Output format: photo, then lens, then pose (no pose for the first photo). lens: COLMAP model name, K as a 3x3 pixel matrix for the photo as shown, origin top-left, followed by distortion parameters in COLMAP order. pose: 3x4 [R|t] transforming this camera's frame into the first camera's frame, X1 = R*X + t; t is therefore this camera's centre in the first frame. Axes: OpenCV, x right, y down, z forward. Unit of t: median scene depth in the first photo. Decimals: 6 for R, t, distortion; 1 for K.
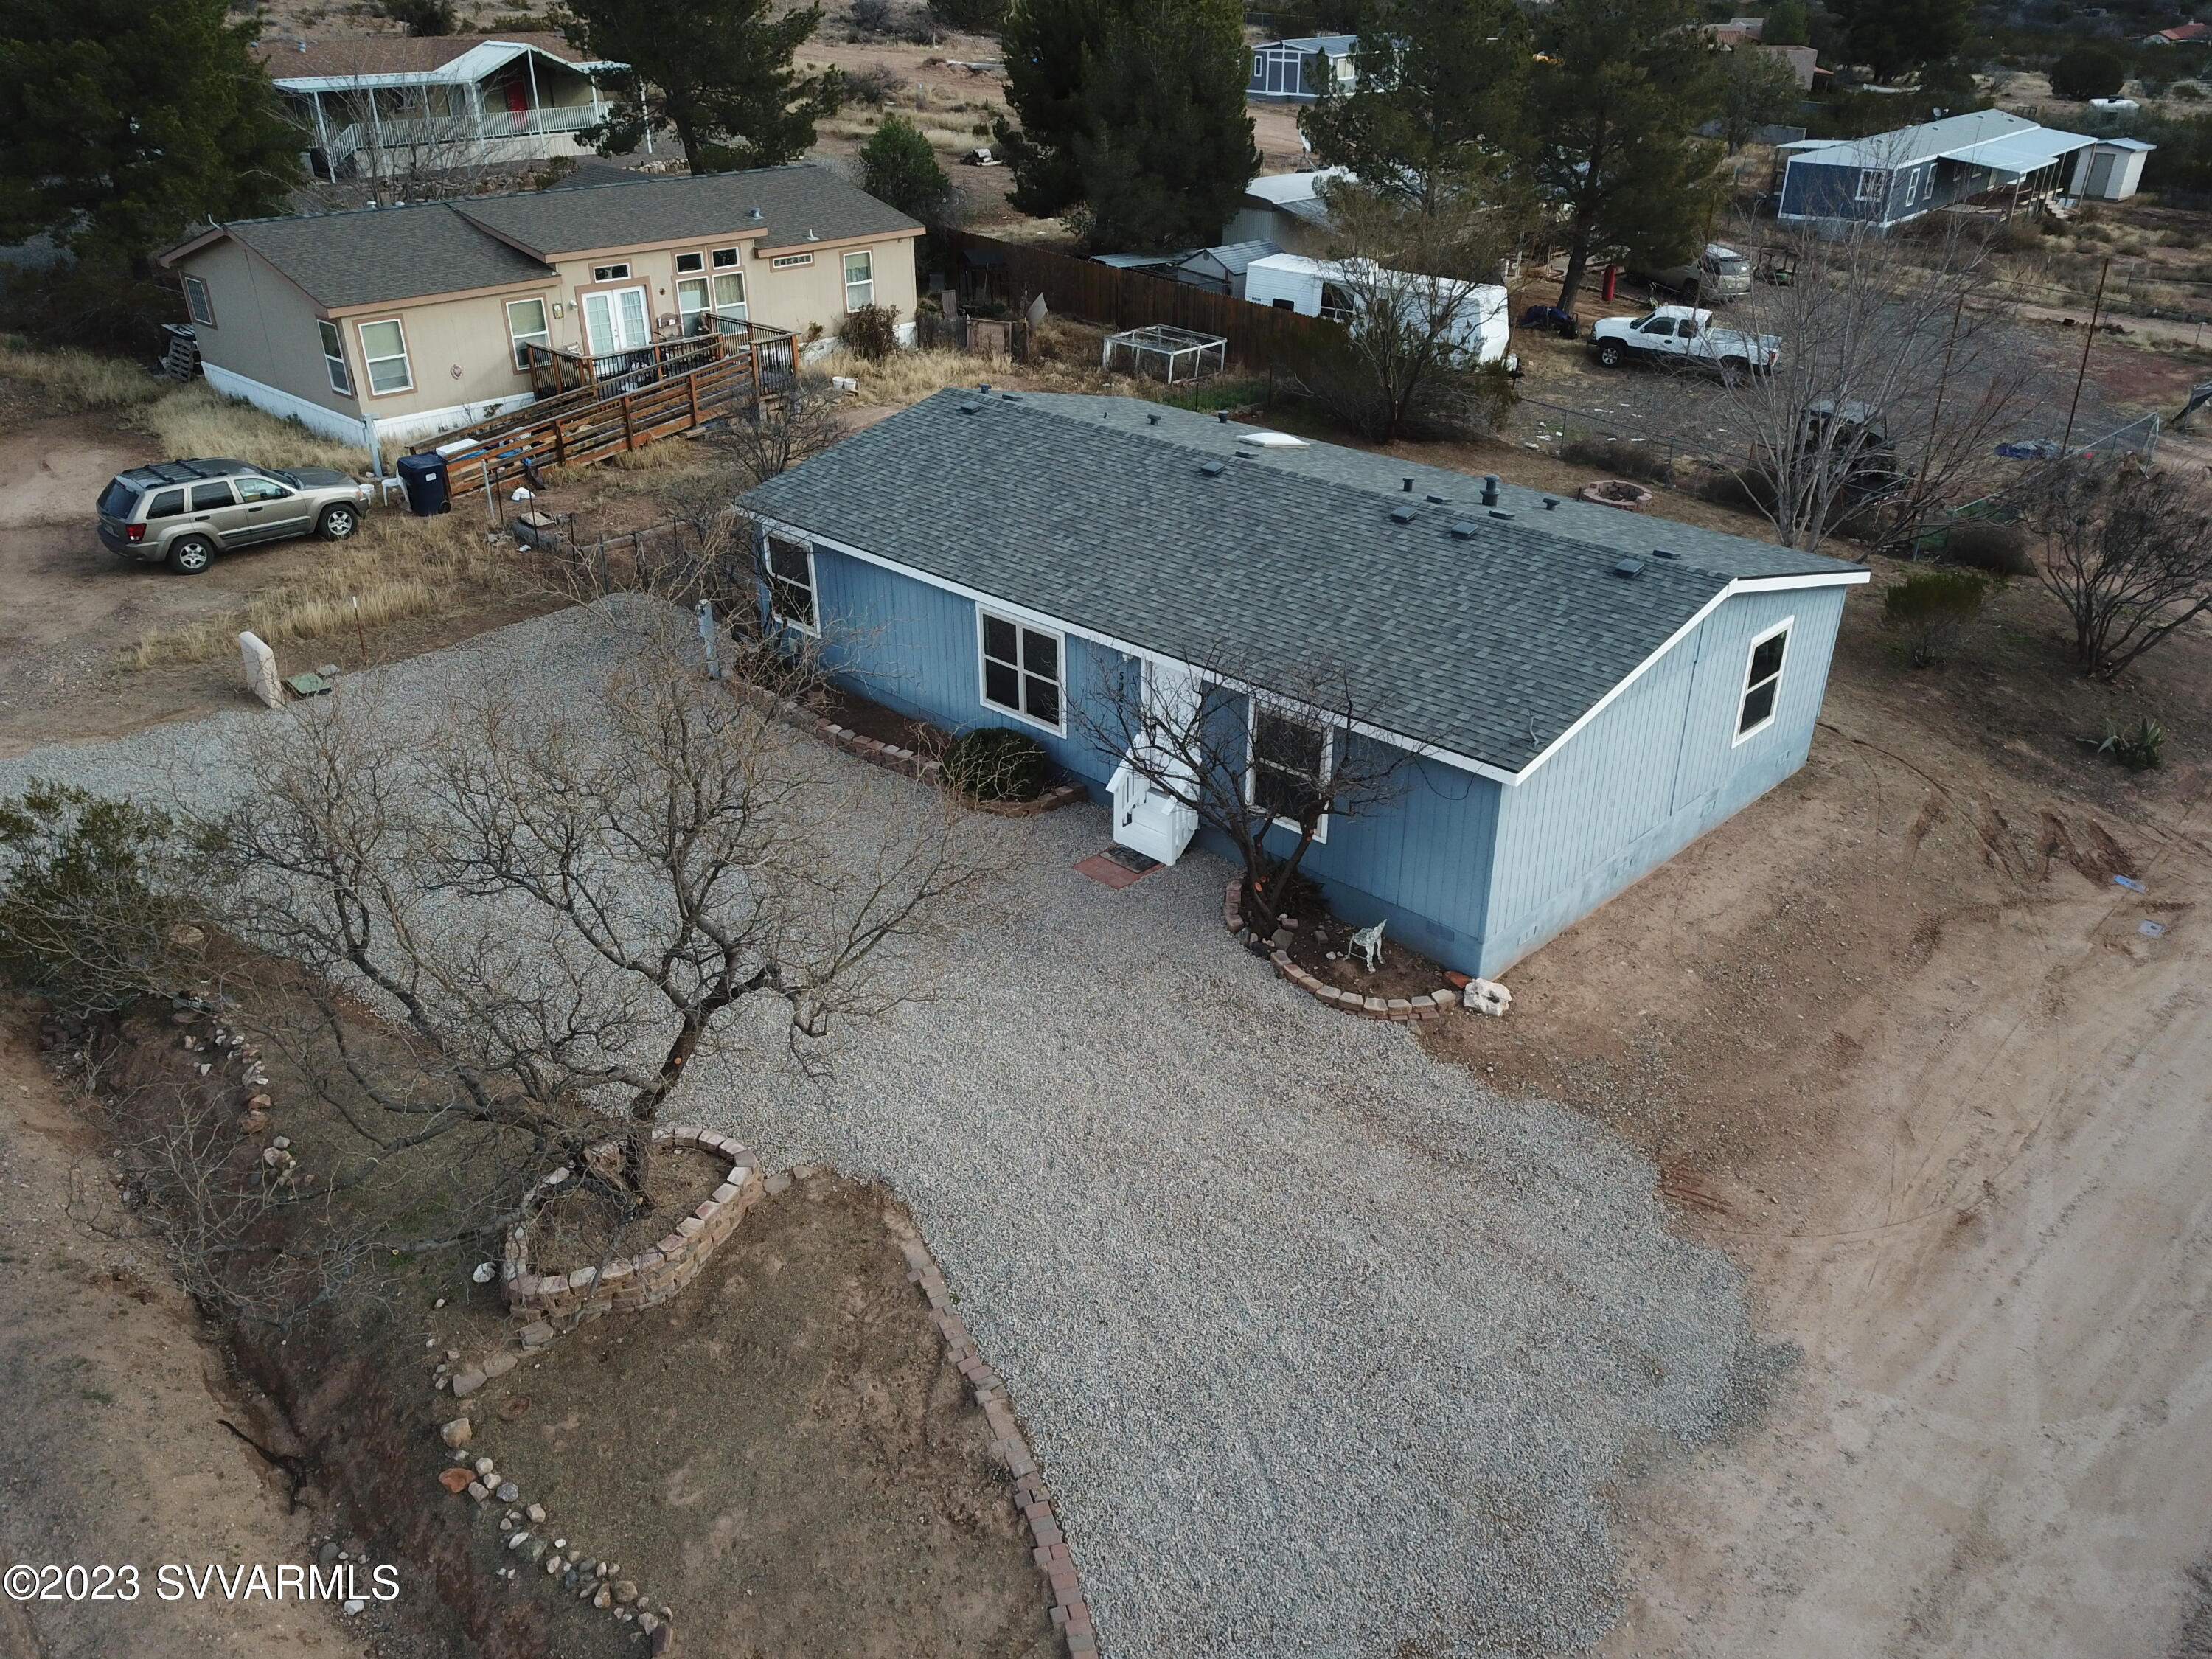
lens RADIAL K [[1688.8, 0, 1122.6], [0, 1688.8, 834.1], [0, 0, 1]] dist [0.009070, 0.004298]
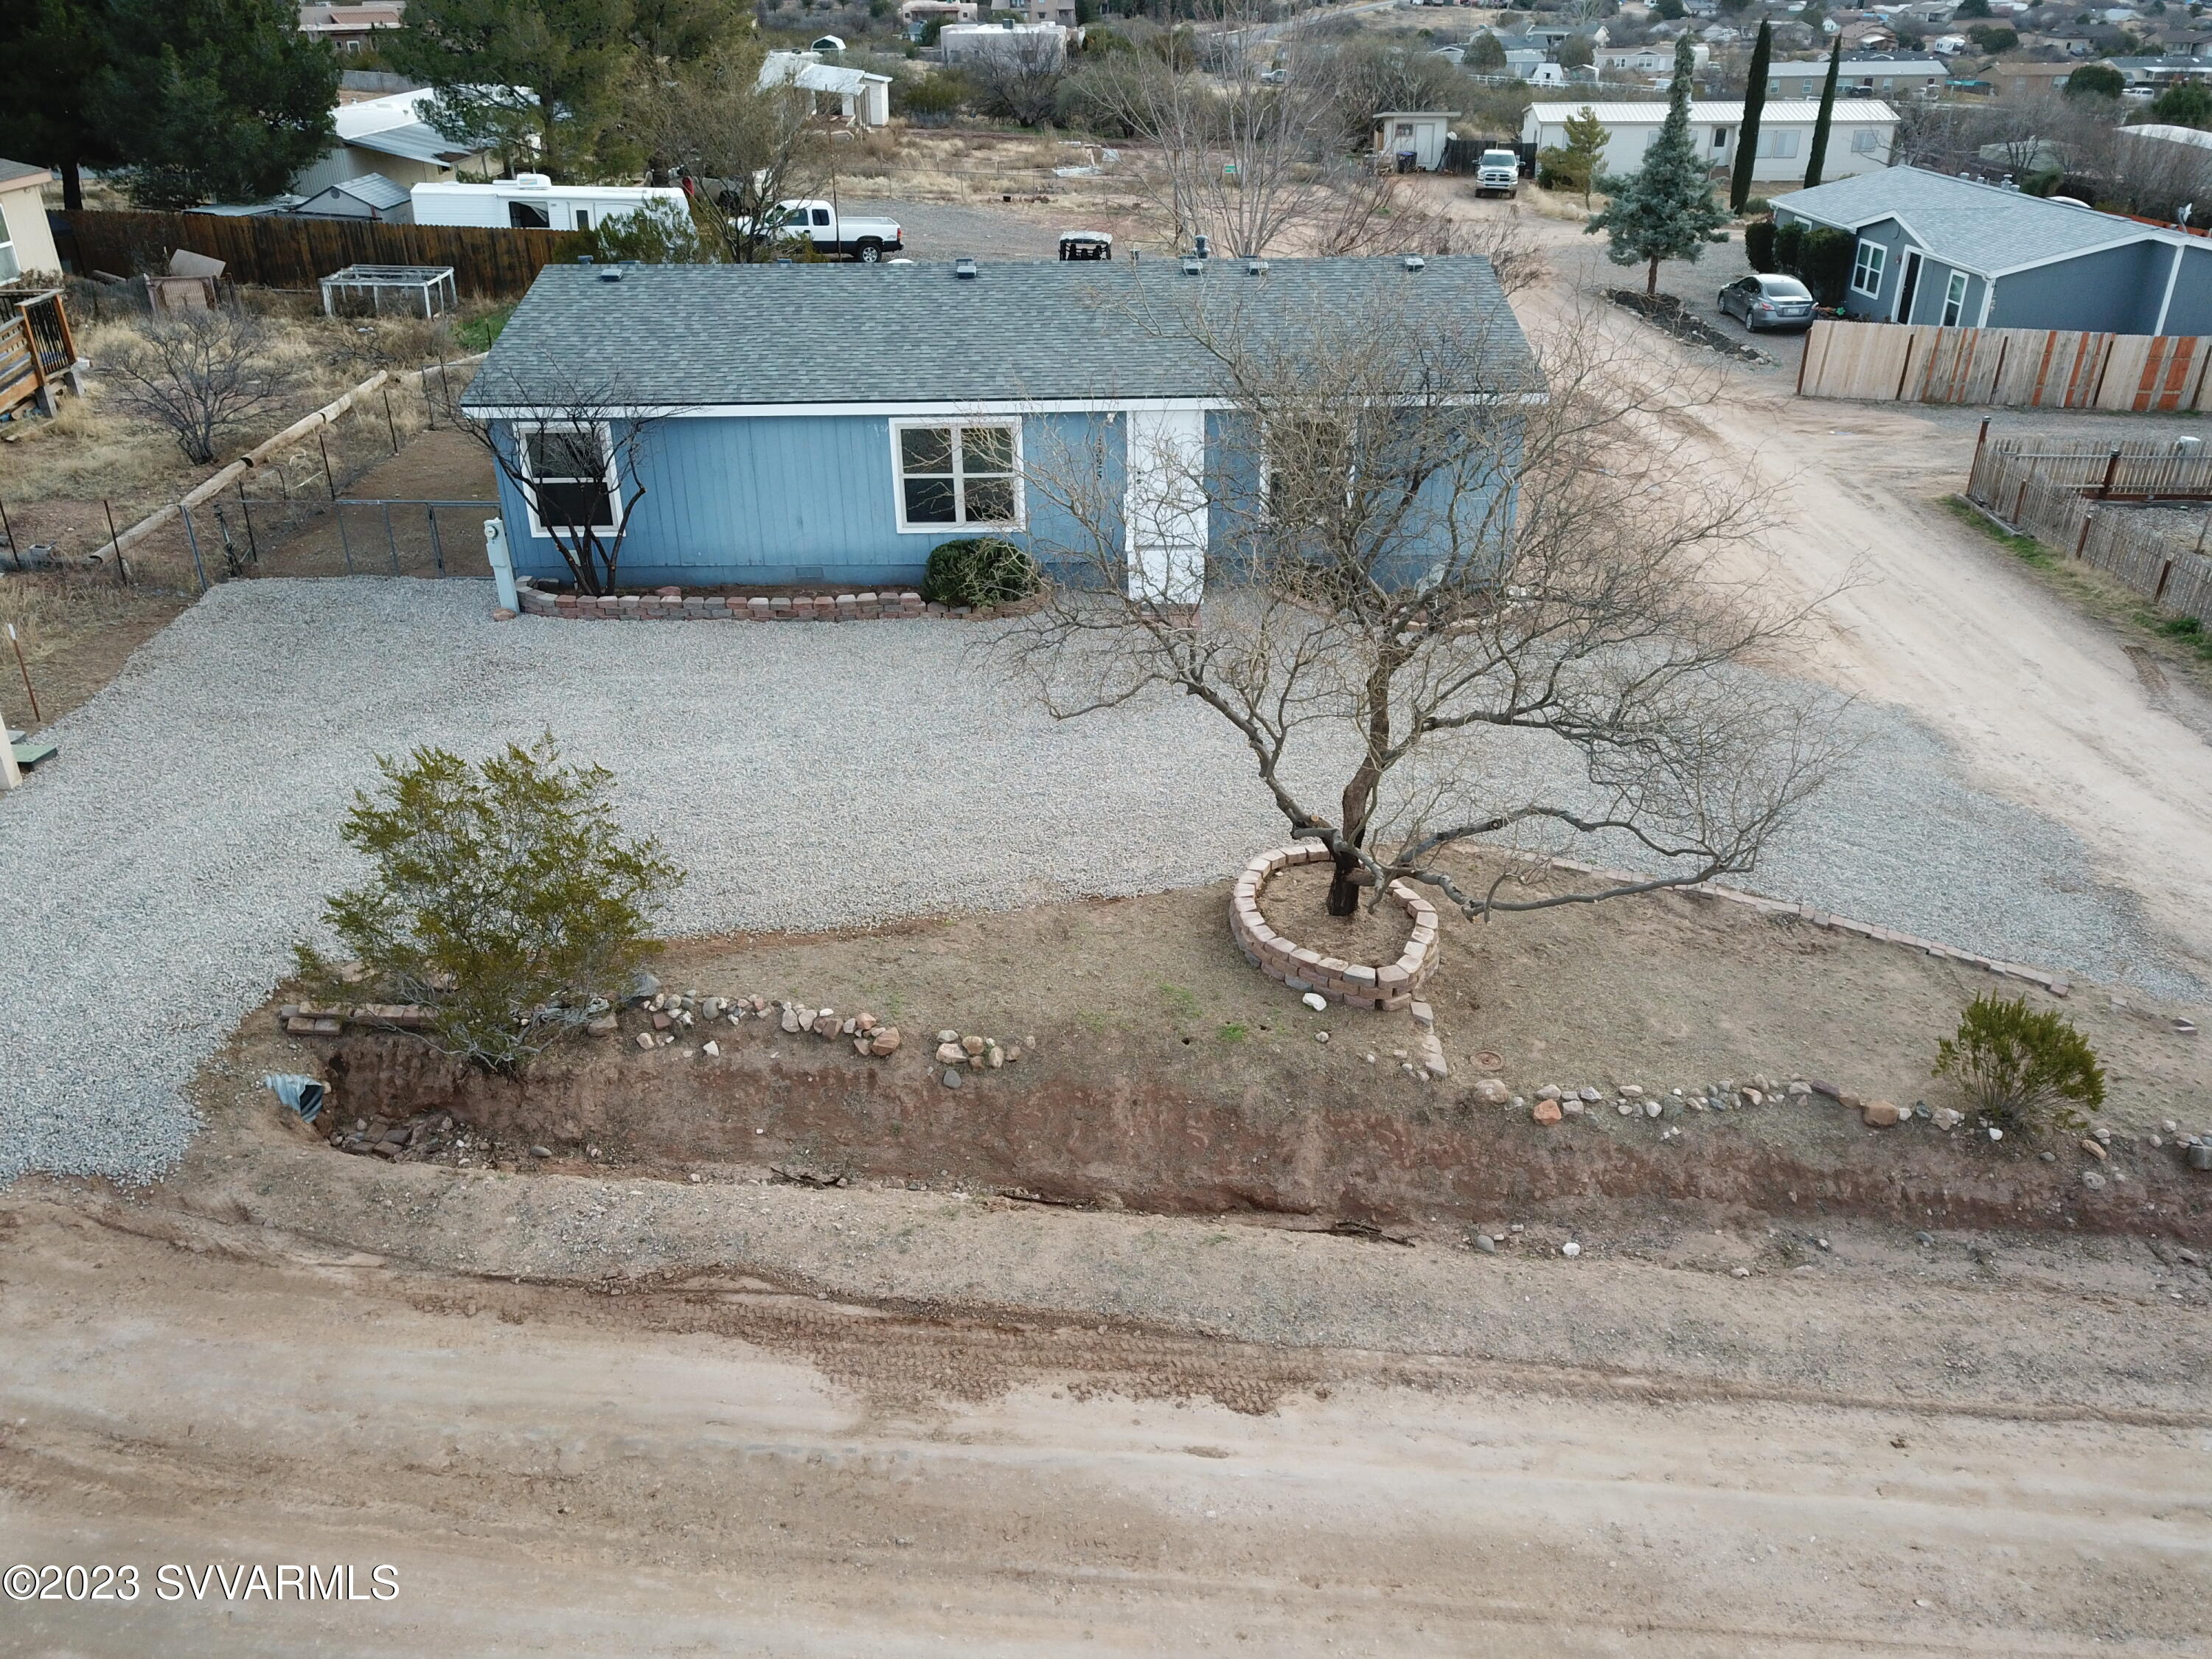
lens RADIAL K [[1688.7, 0, 1121.6], [0, 1688.7, 837.1], [0, 0, 1]] dist [0.008351, 0.001758]
pose [[0.712087, -0.330492, 0.619441, -0.649937], [0.333418, 0.935628, 0.115903, 0.015912], [-0.617871, 0.123999, 0.776440, 0.201692]]
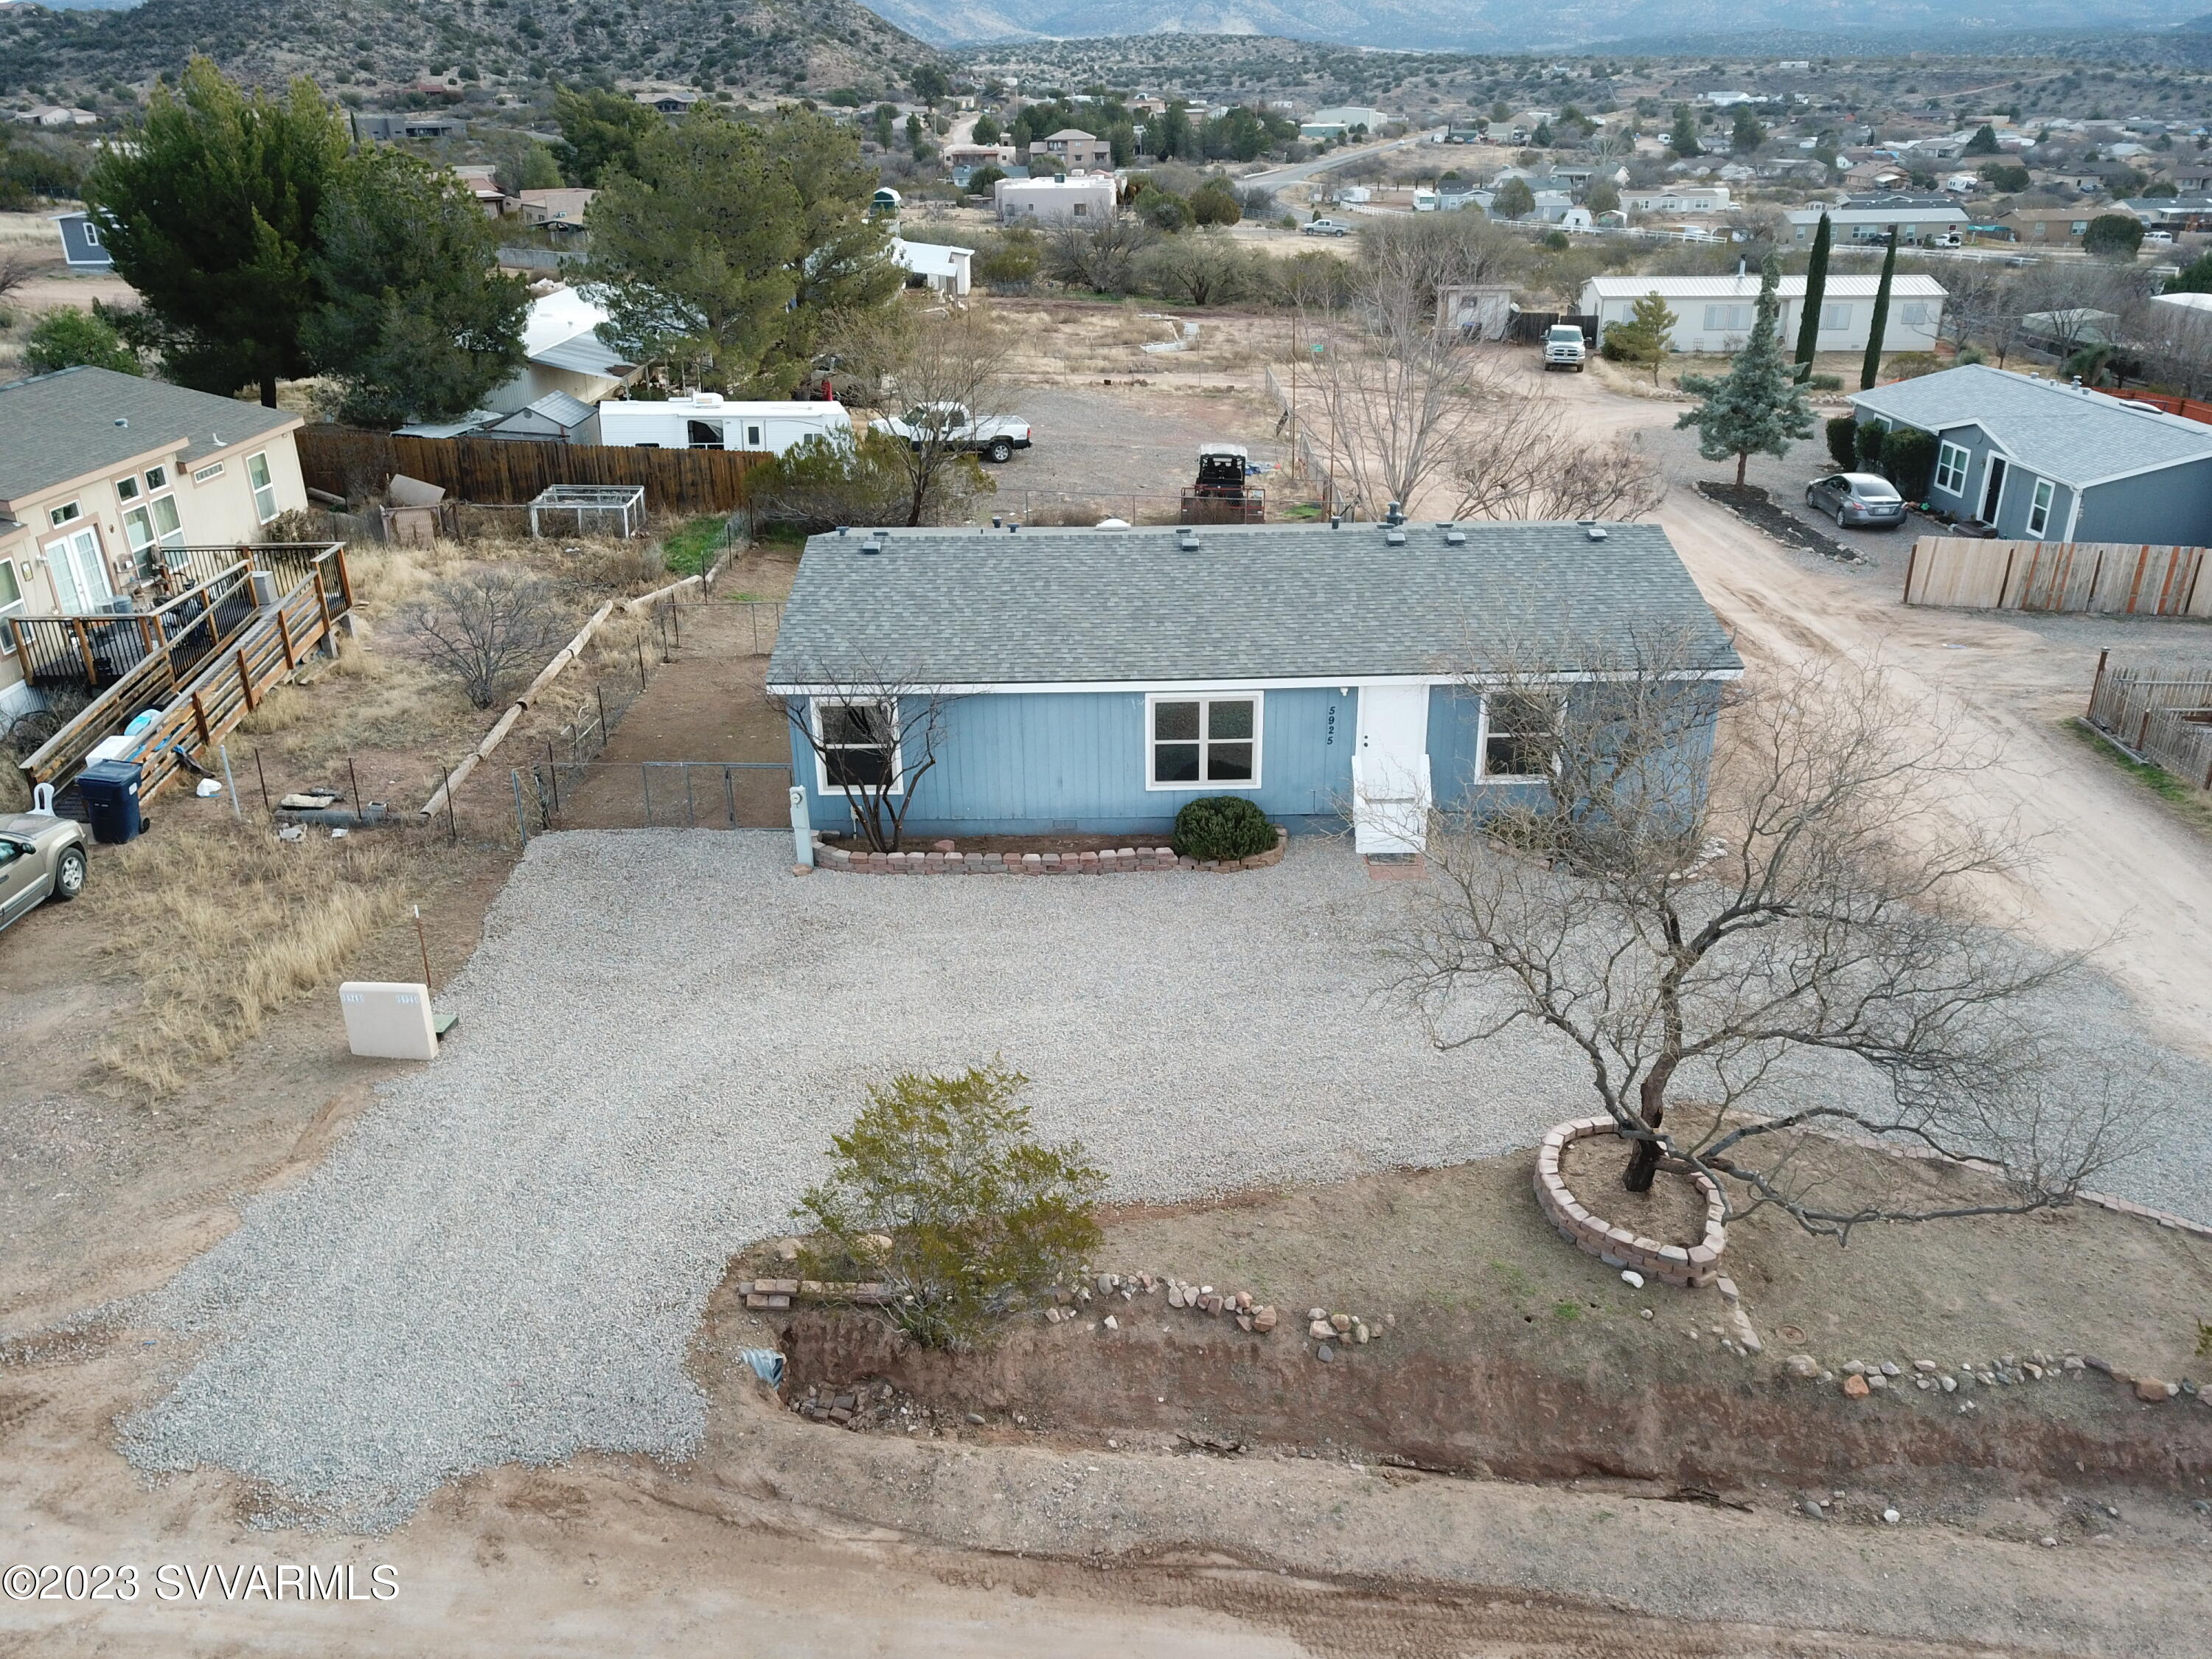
lens RADIAL K [[1692.7, 0, 1121.8], [0, 1692.7, 831.3], [0, 0, 1]] dist [0.005378, 0.000655]
pose [[0.720216, -0.287422, 0.631409, -0.778118], [0.333776, 0.941438, 0.047828, -0.109852], [-0.608180, 0.176303, 0.773973, 0.197536]]
